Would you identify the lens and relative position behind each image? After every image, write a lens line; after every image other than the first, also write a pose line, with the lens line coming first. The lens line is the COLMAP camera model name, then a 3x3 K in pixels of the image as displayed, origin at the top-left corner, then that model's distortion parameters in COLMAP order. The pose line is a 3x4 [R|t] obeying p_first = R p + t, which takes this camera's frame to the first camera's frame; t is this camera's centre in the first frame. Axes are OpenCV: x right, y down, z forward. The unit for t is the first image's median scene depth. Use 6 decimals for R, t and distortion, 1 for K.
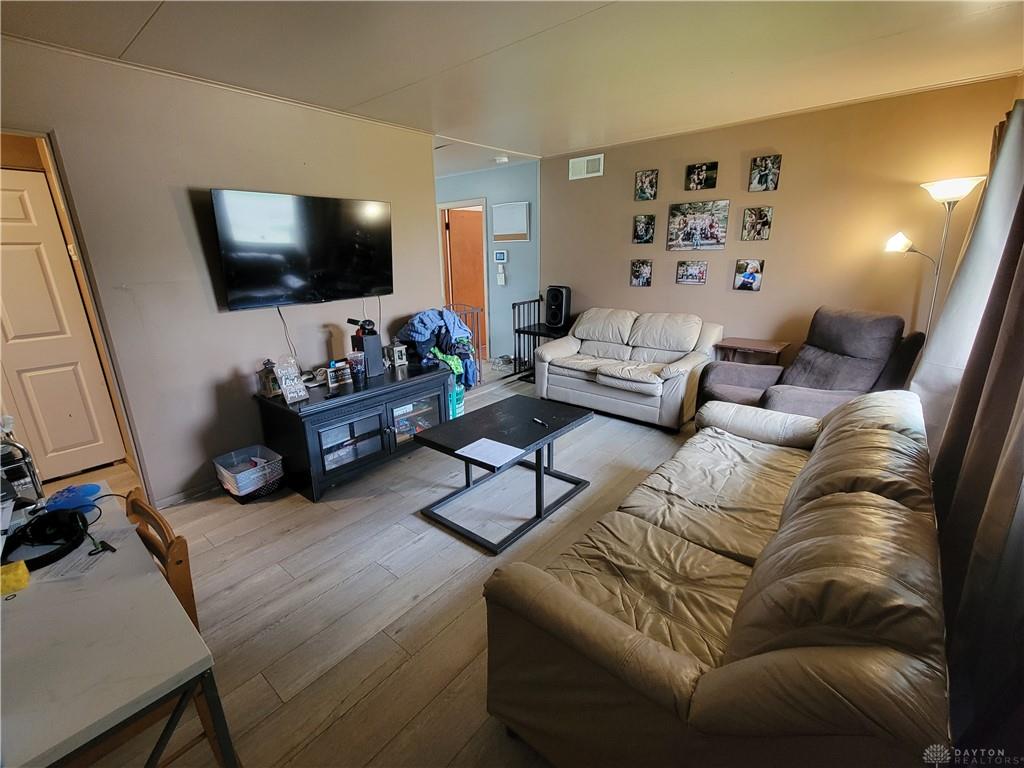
lens RADIAL K [[448.4, 0, 508.2], [0, 448.4, 386.8], [0, 0, 1]] dist [-0.000791, 0.000041]
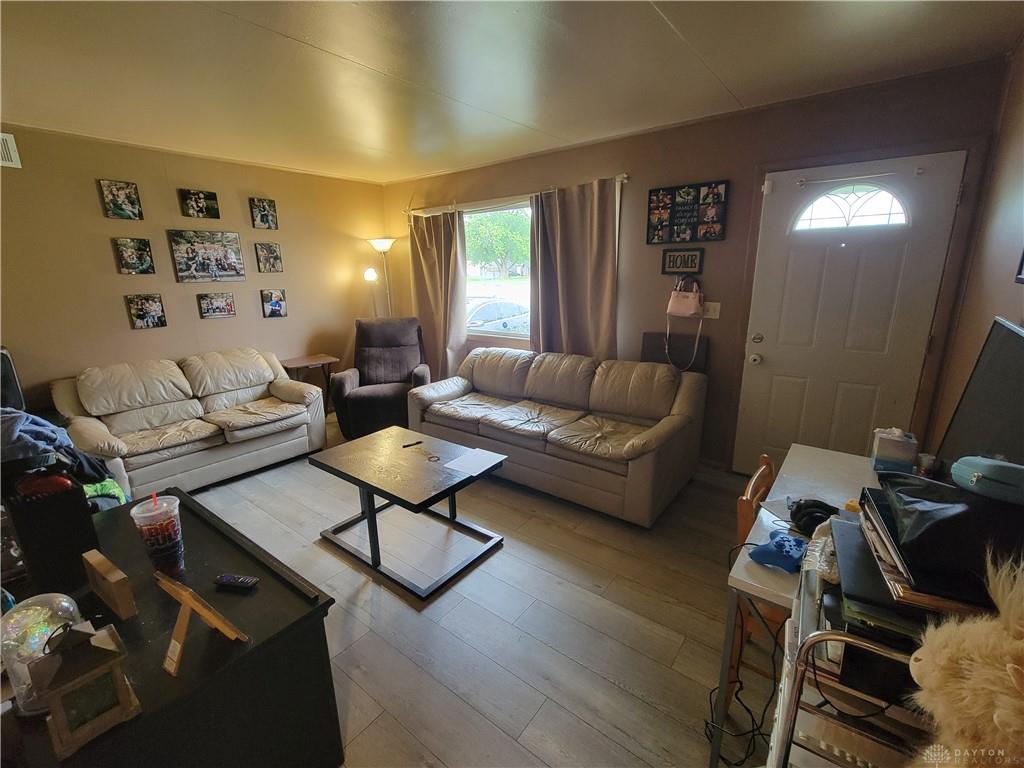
lens RADIAL K [[448.4, 0, 511.2], [0, 448.4, 384.7], [0, 0, 1]] dist [-0.000791, 0.000041]
pose [[-0.052224, -0.228429, 0.972159, -0.586818], [0.303100, 0.923939, 0.233381, -0.141259], [-0.951527, 0.306849, 0.020985, 0.472189]]
